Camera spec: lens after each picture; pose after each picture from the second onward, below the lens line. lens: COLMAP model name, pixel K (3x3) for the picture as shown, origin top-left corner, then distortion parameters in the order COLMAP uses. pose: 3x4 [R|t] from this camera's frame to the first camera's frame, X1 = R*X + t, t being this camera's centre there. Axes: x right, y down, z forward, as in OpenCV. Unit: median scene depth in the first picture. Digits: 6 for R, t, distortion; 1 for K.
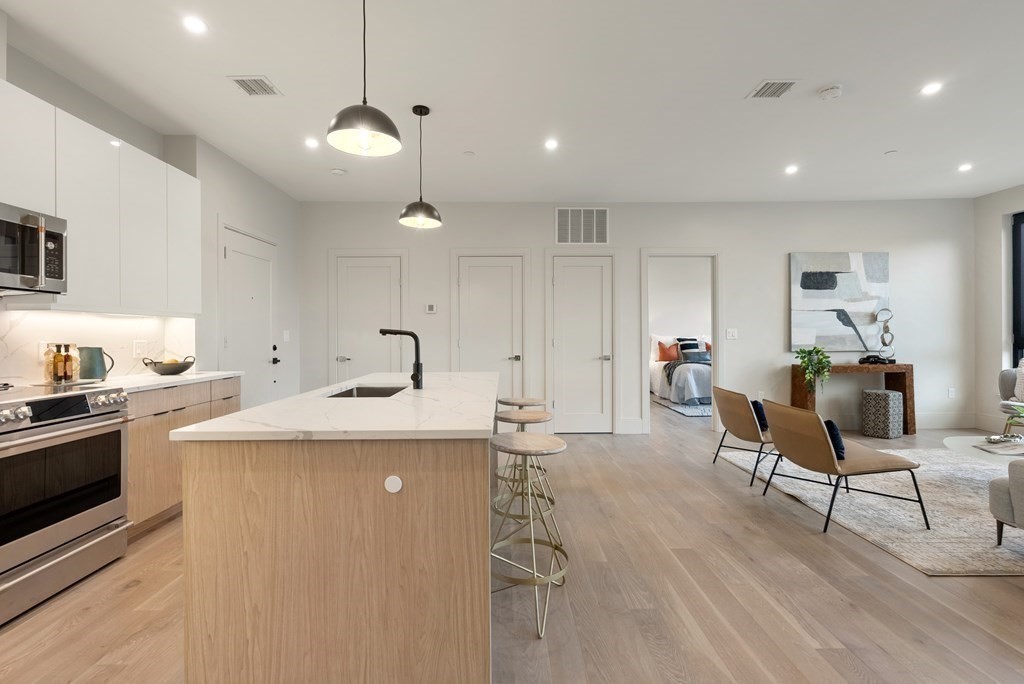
lens RADIAL K [[469.8, 0, 514.3], [0, 469.8, 336.1], [0, 0, 1]] dist [-0.002229, -0.000377]
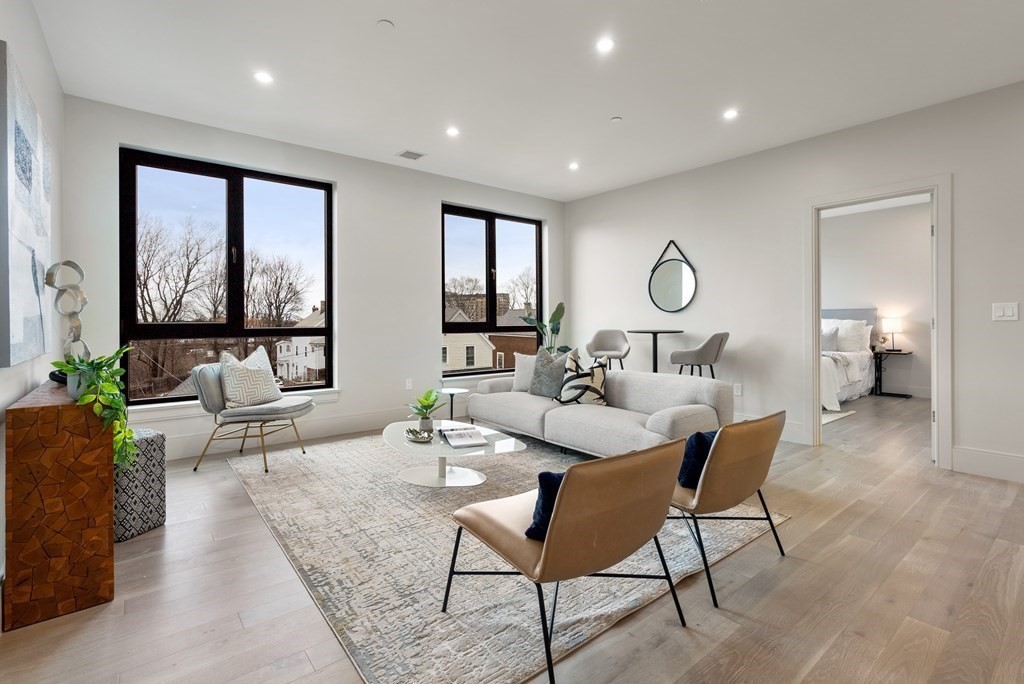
lens RADIAL K [[469.8, 0, 508.0], [0, 469.8, 321.6], [0, 0, 1]] dist [-0.002229, -0.000377]
pose [[-0.604232, 0.004444, 0.796796, 0.151401], [0.005277, 0.999985, -0.001576, 0.002674], [-0.796791, 0.003252, -0.604246, 0.968550]]
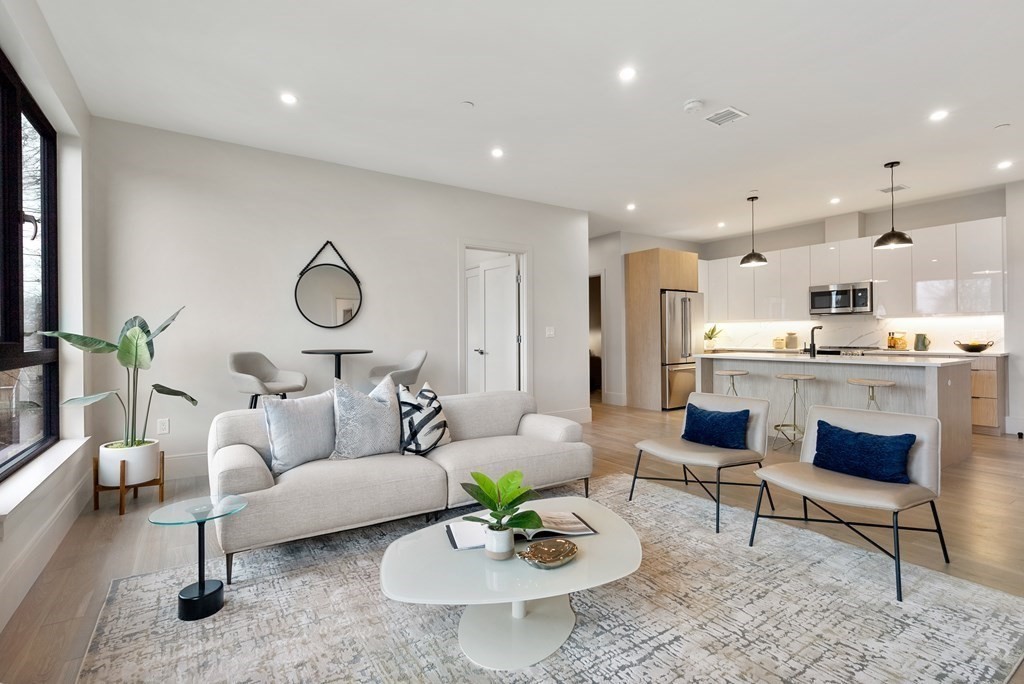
lens RADIAL K [[469.8, 0, 507.7], [0, 469.8, 338.5], [0, 0, 1]] dist [-0.002229, -0.000377]
pose [[-0.851230, 0.007117, -0.524745, 0.904377], [0.004929, 0.999972, 0.005567, -0.001723], [0.524770, 0.002152, -0.851241, 0.954845]]
